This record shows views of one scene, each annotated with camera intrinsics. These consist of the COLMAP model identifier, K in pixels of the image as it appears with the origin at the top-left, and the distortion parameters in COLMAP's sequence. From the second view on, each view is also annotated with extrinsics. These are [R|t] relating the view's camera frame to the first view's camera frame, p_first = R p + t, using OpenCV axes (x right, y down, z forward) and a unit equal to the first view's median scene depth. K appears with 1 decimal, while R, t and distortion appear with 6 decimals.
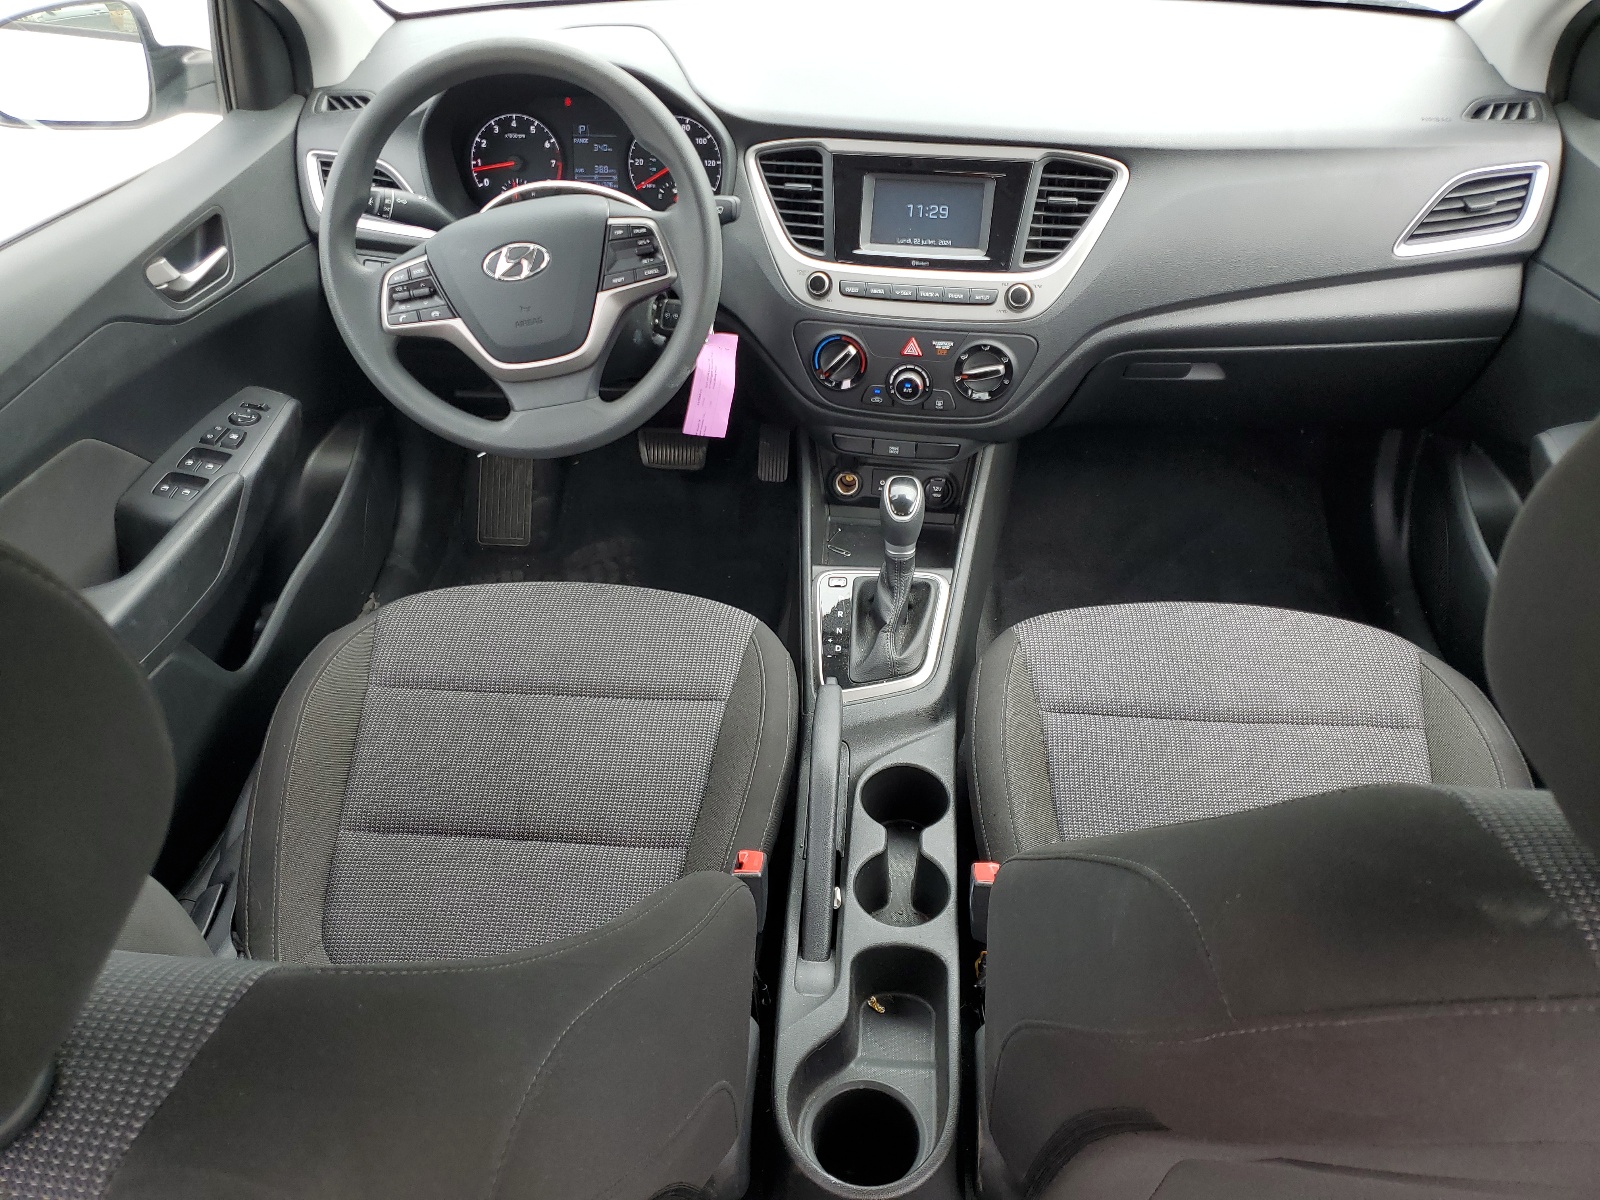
lens RADIAL K [[1229.2, 0, 798.5], [0, 1229.2, 597.4], [0, 0, 1]] dist [-0.007108, -0.002761]
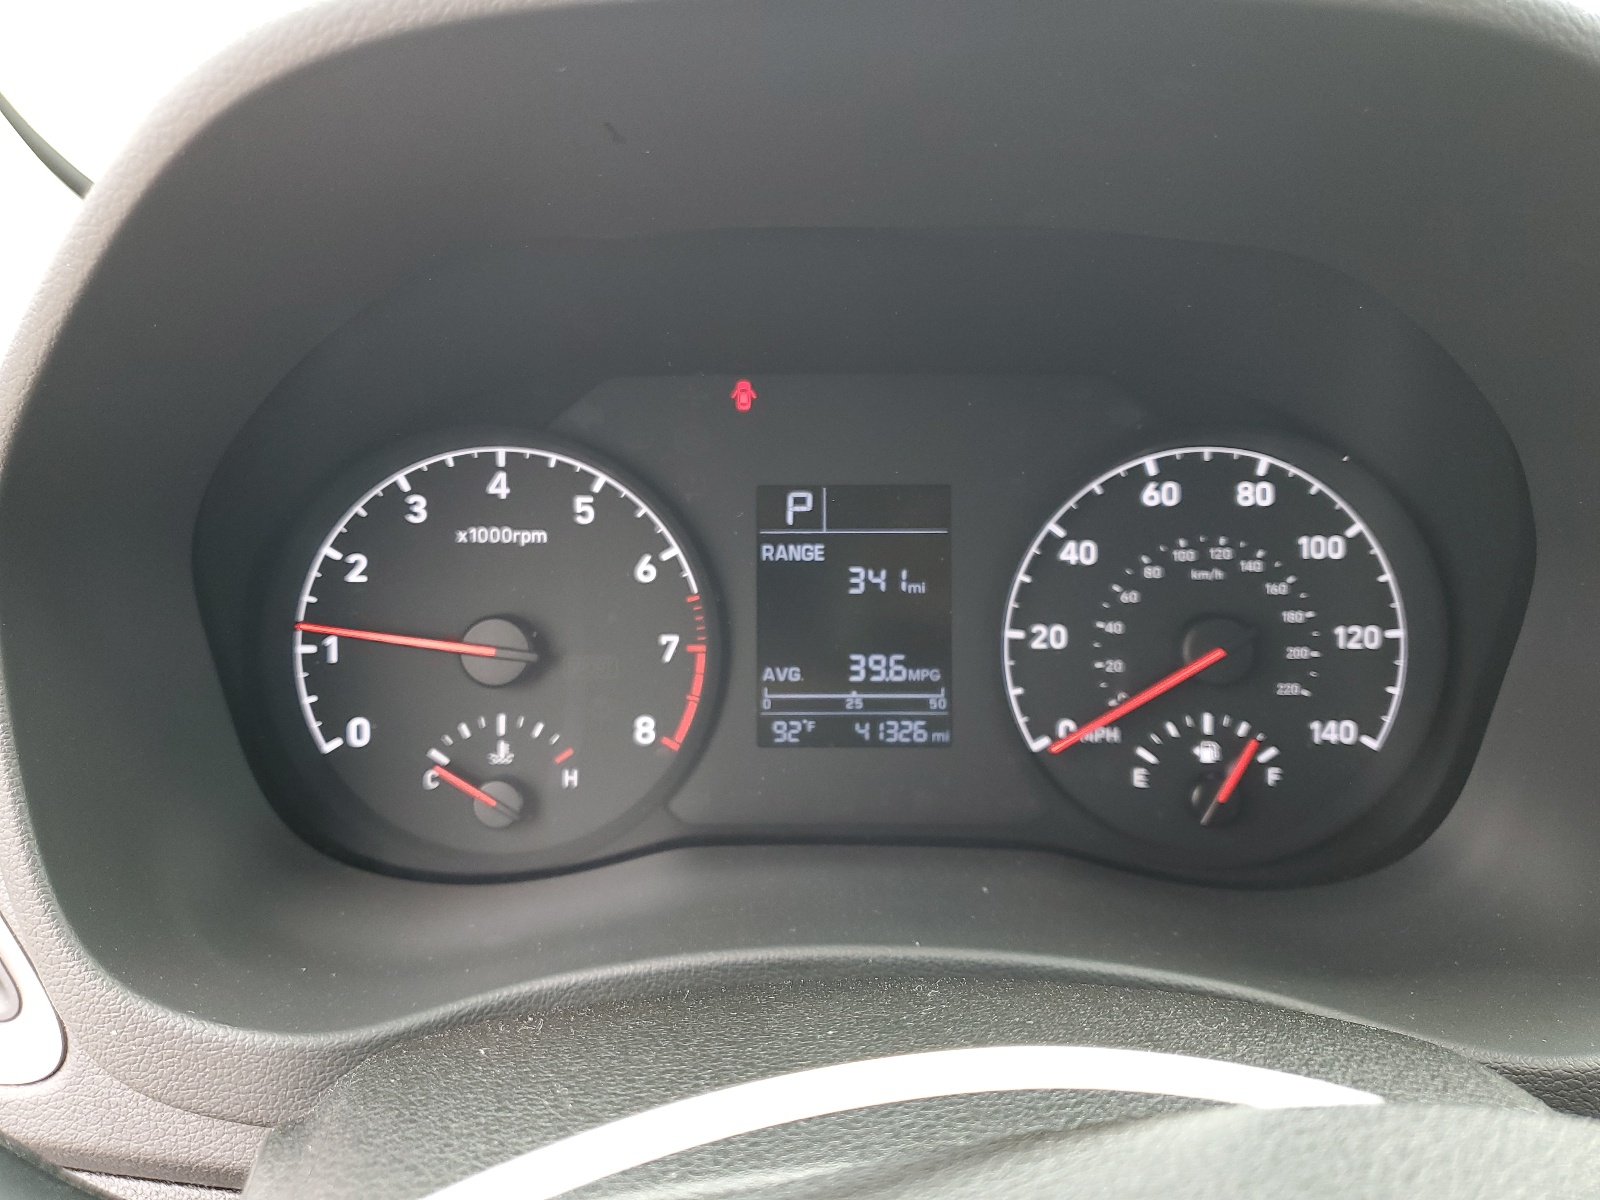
lens RADIAL K [[1229.2, 0, 798.9], [0, 1229.2, 600.6], [0, 0, 1]] dist [-0.007108, -0.002761]
pose [[0.994373, -0.017764, 0.104436, -0.200651], [0.048398, 0.953124, -0.298685, -0.295094], [-0.094235, 0.302059, 0.948620, 0.785250]]
